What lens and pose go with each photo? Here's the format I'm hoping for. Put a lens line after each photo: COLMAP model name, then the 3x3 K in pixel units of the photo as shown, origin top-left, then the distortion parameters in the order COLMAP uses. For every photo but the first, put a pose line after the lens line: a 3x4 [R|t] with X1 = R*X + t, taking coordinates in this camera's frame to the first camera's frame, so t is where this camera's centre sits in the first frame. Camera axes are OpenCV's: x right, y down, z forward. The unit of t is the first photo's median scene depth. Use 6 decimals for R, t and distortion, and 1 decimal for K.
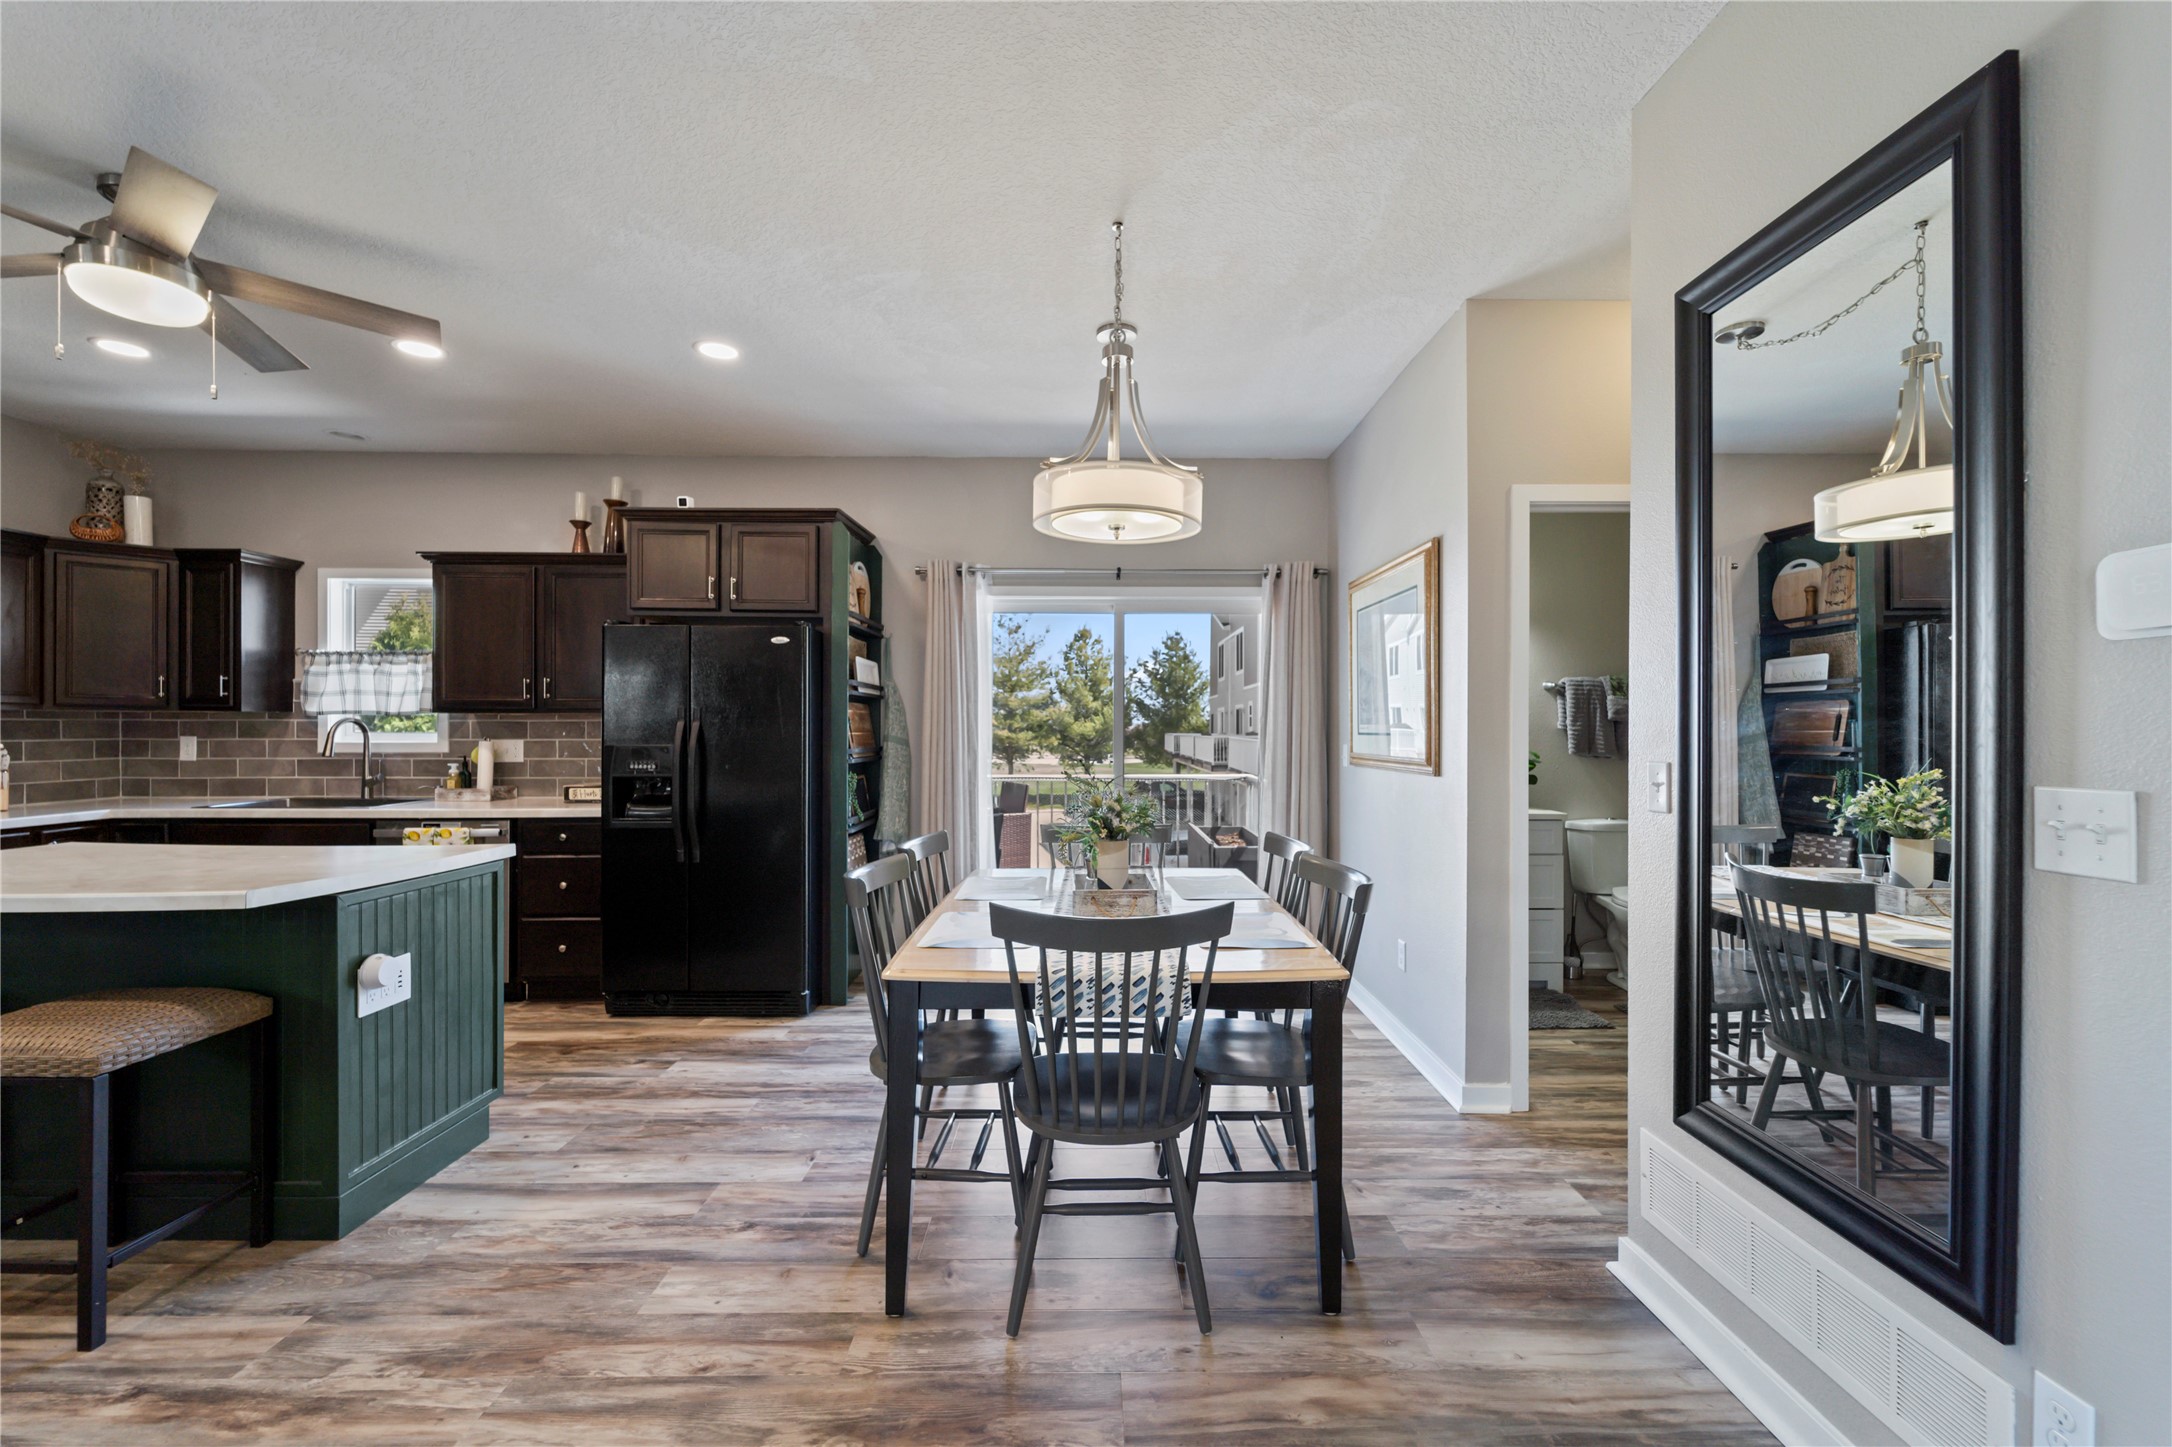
lens RADIAL K [[898.5, 0, 1094.0], [0, 898.5, 731.8], [0, 0, 1]] dist [0.003199, -0.001259]
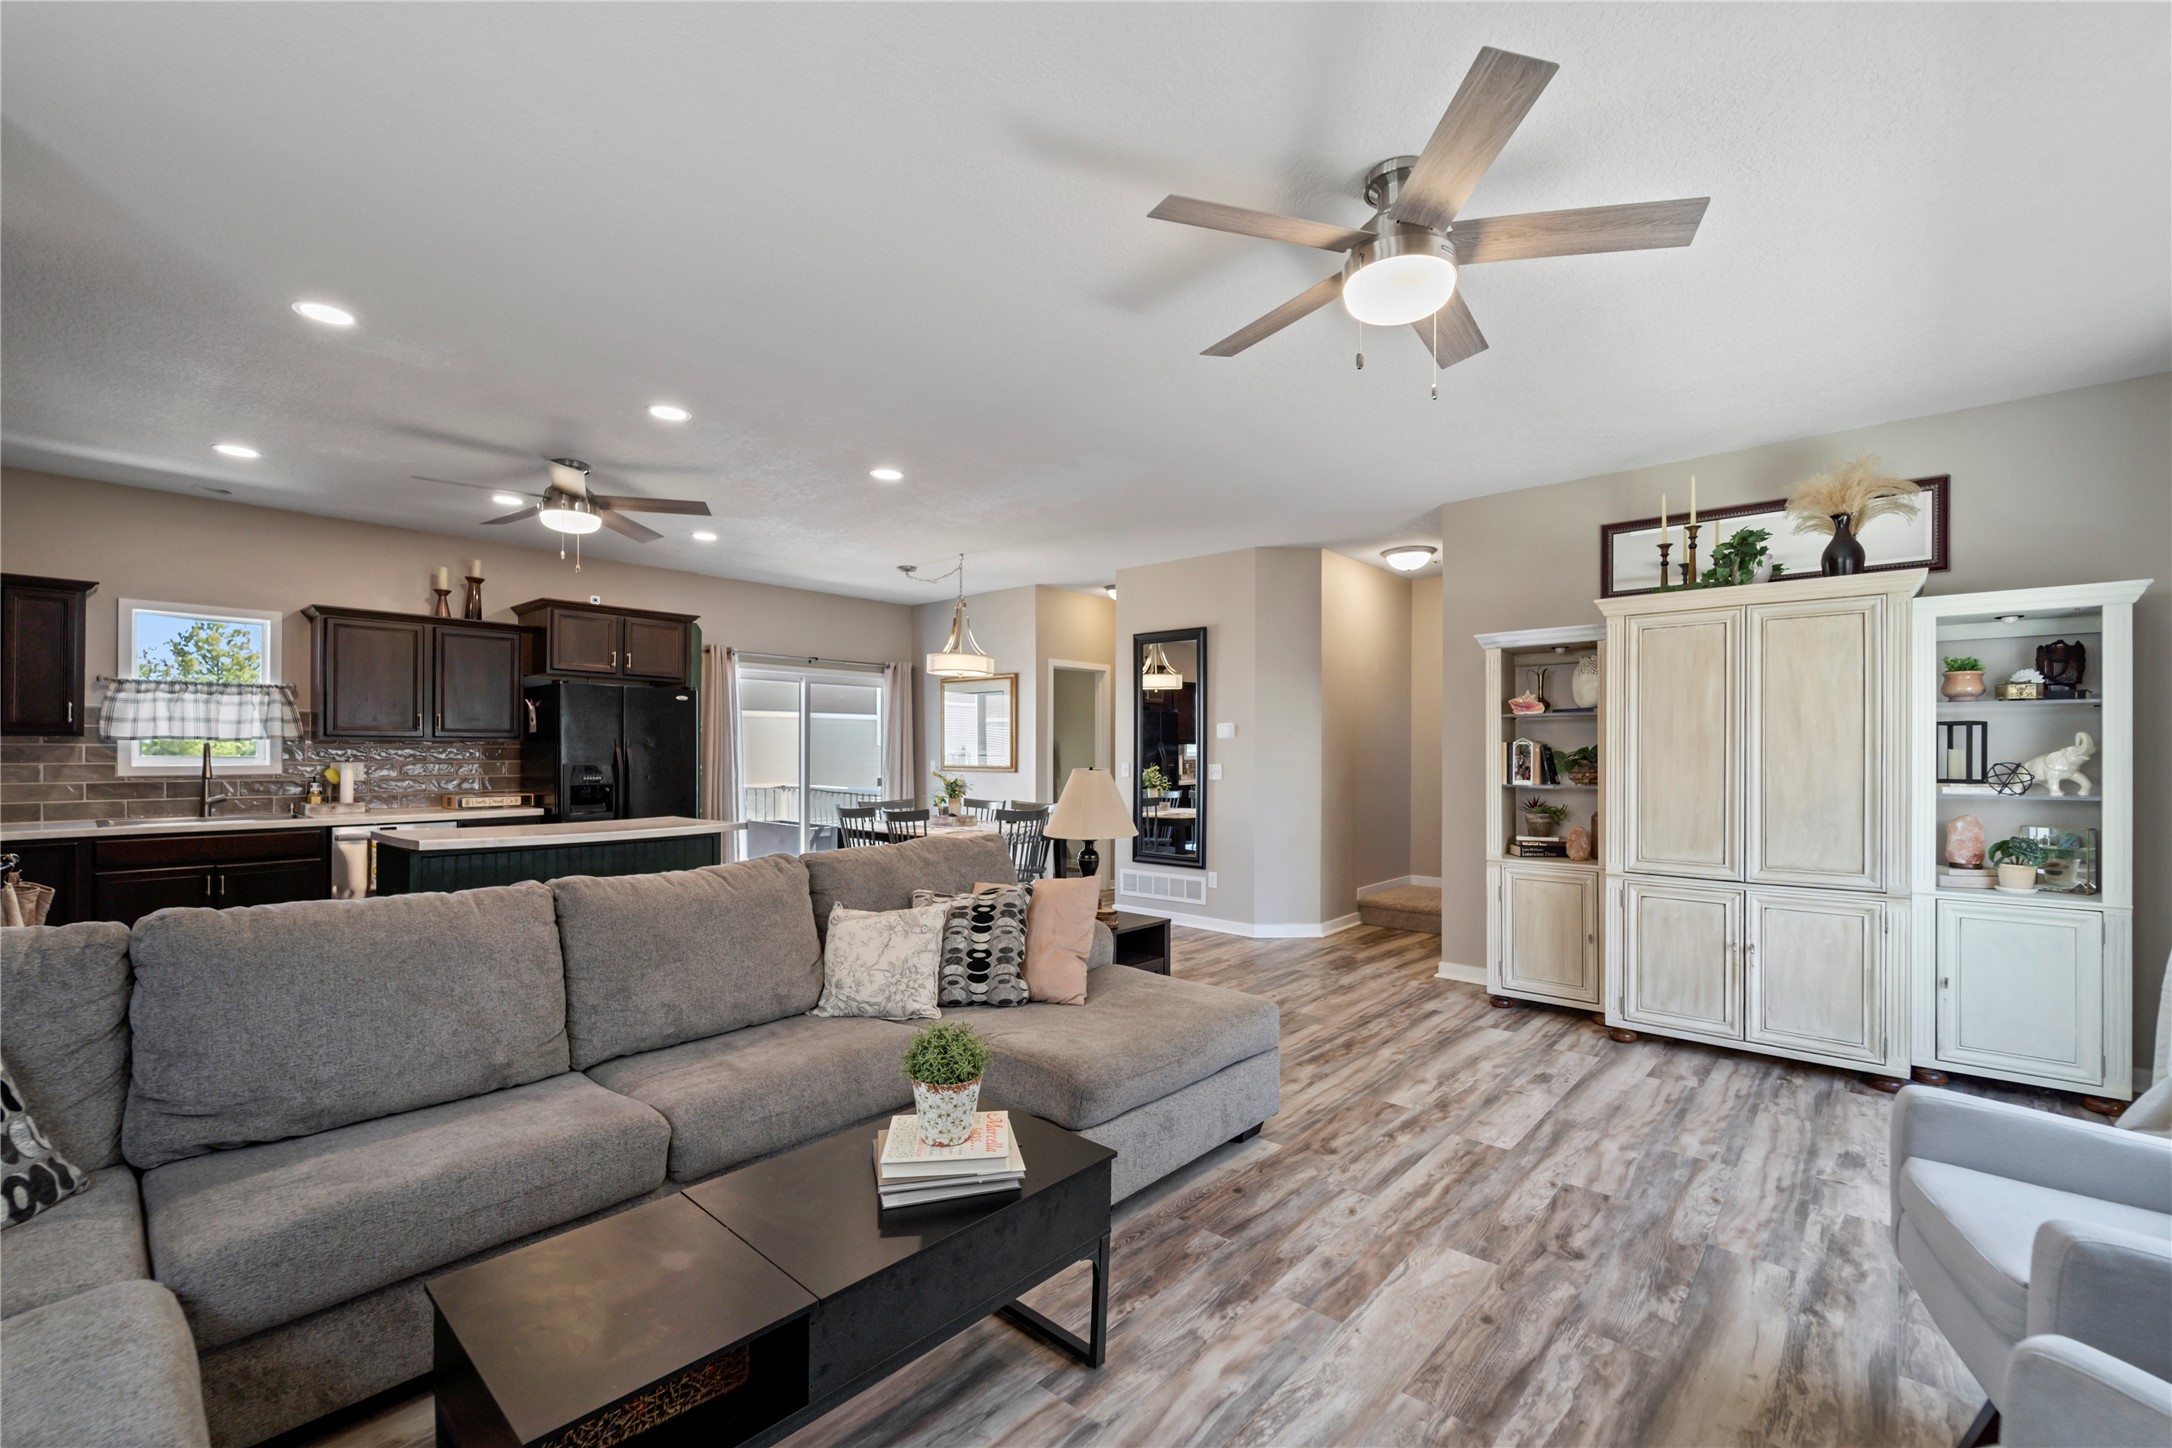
lens RADIAL K [[898.5, 0, 1104.9], [0, 898.5, 742.1], [0, 0, 1]] dist [0.003199, -0.001259]
pose [[0.673392, 0.006362, 0.739258, -0.882542], [0.000548, 0.999958, -0.009104, -0.006032], [-0.739286, 0.006536, 0.673360, -0.556758]]
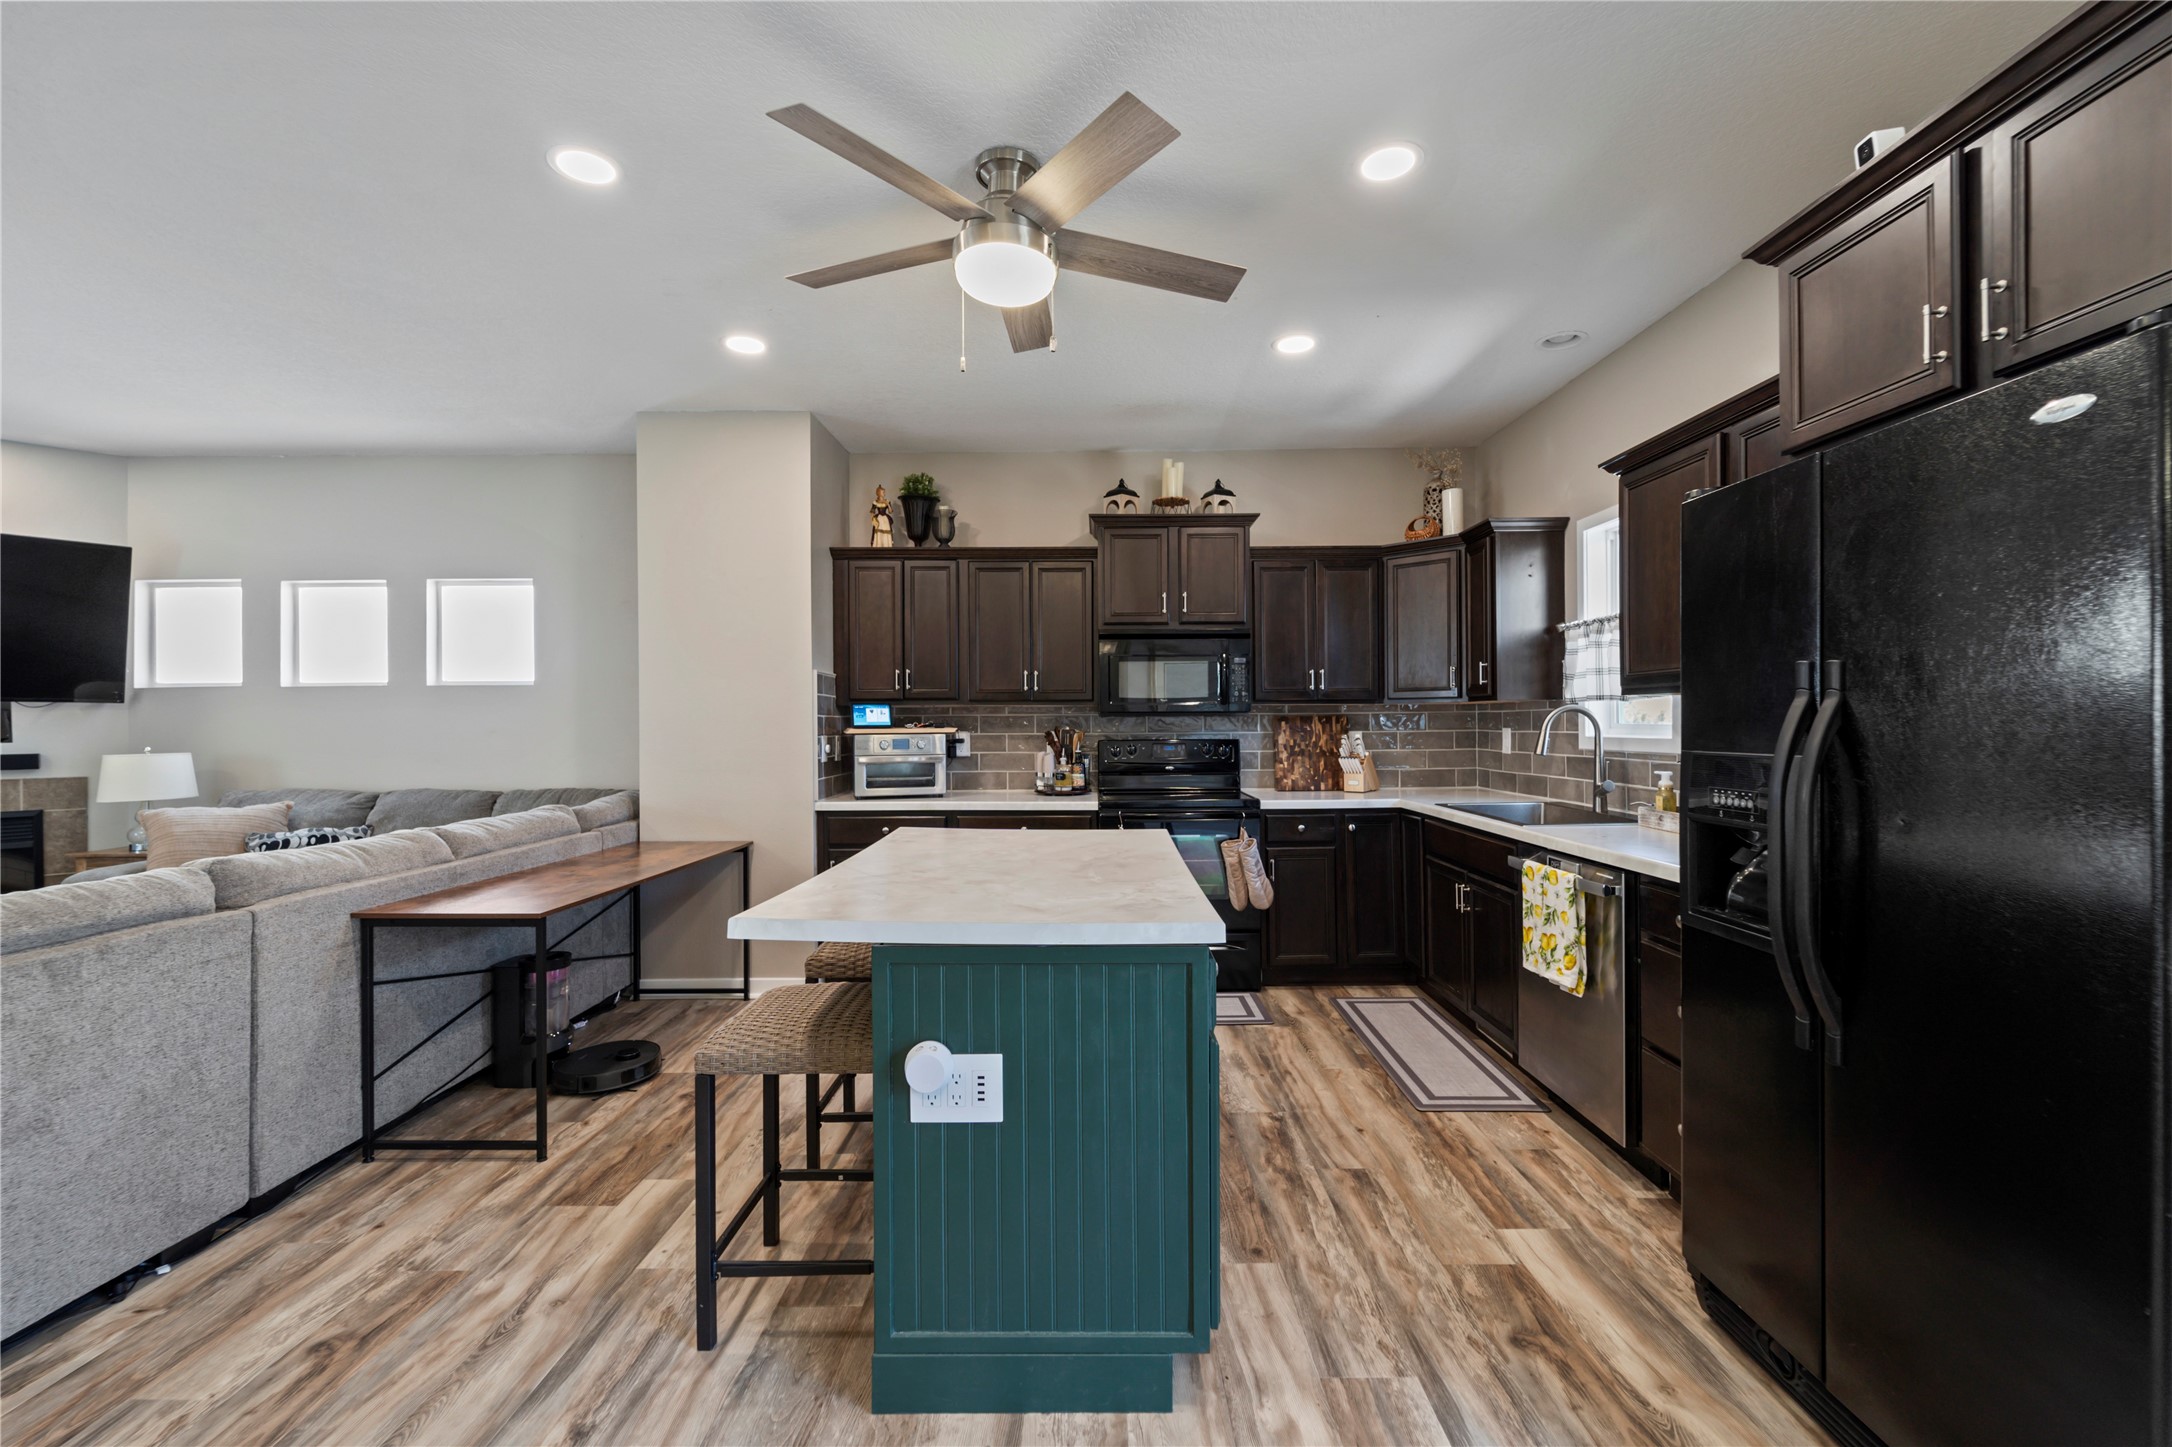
lens RADIAL K [[898.5, 0, 1103.7], [0, 898.5, 722.7], [0, 0, 1]] dist [0.003199, -0.001259]
pose [[-0.002046, -0.001541, -0.999997, -0.048399], [0.003671, 0.999992, -0.001549, -0.000651], [0.999991, -0.003674, -0.002041, 0.584802]]
